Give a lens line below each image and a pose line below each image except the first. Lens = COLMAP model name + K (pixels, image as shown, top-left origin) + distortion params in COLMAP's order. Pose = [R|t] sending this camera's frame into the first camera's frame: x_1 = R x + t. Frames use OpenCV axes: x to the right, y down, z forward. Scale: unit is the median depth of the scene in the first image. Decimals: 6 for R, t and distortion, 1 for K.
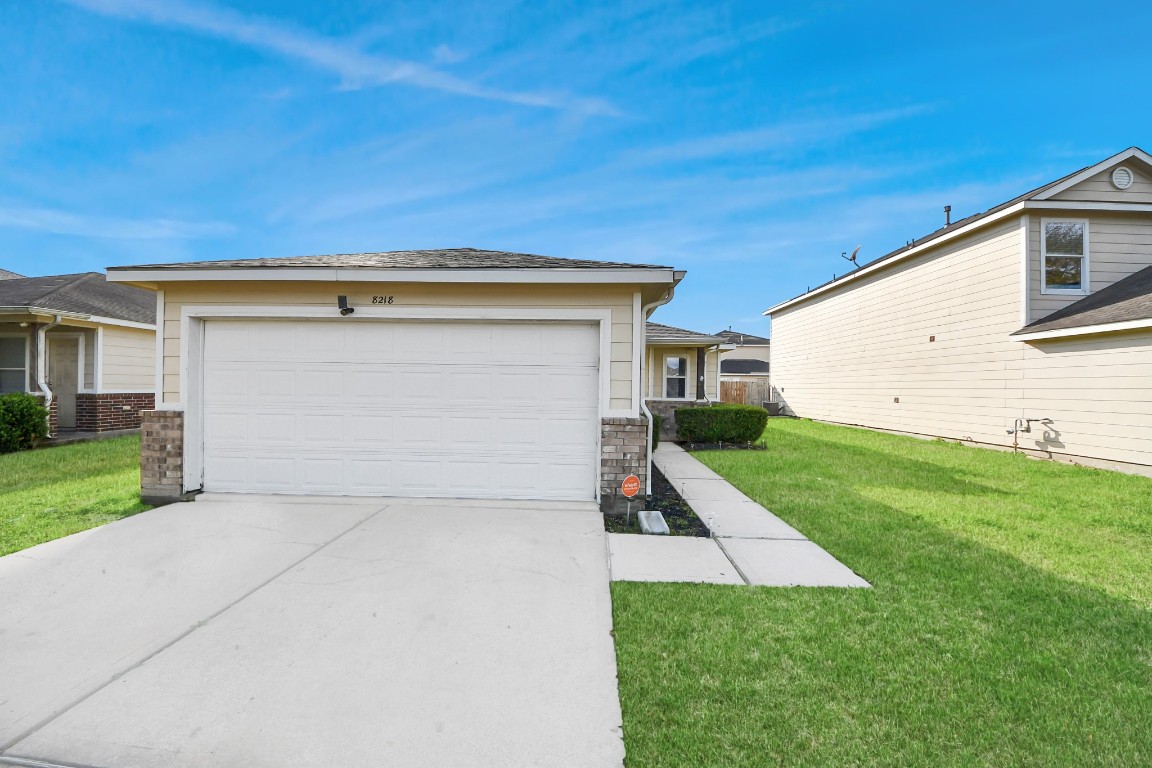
lens RADIAL K [[406.3, 0, 566.3], [0, 406.3, 388.8], [0, 0, 1]] dist [0.019547, -0.015837]
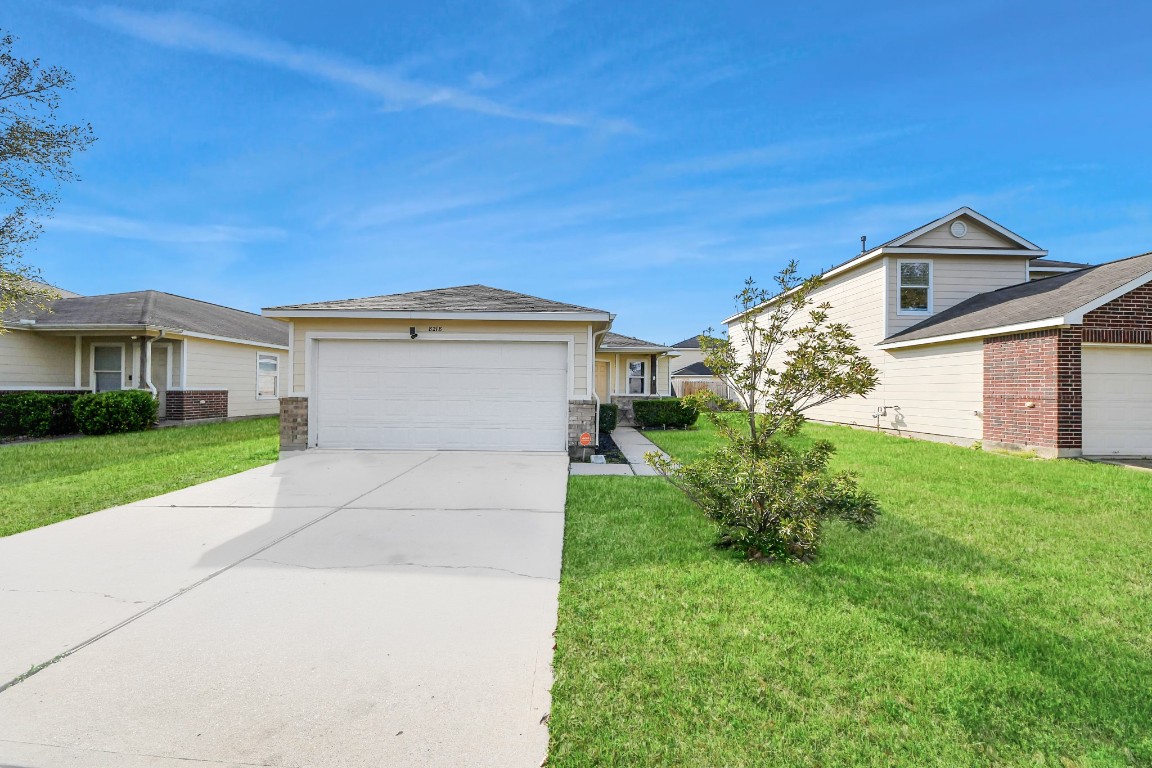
lens RADIAL K [[406.3, 0, 566.3], [0, 406.3, 388.8], [0, 0, 1]] dist [0.019547, -0.015837]
pose [[0.999388, -0.003216, 0.034830, 0.010731], [0.003388, 0.999982, -0.004880, 0.019338], [-0.034814, 0.004995, 0.999381, -0.382565]]
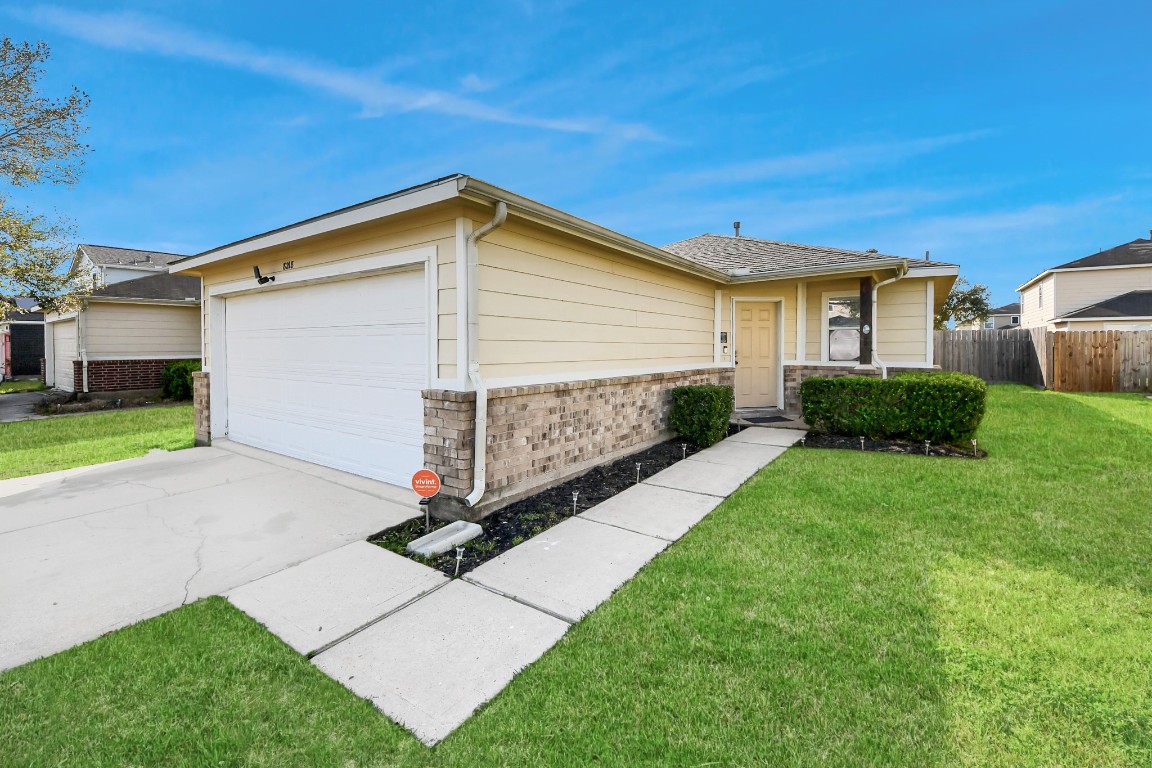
lens RADIAL K [[474.0, 0, 573.4], [0, 474.0, 354.3], [0, 0, 1]] dist [0.000303, 0.000005]
pose [[0.846185, -0.007018, -0.532844, 0.454319], [0.012169, 0.999907, 0.006155, 0.001940], [0.532751, -0.011693, 0.846191, 0.226562]]
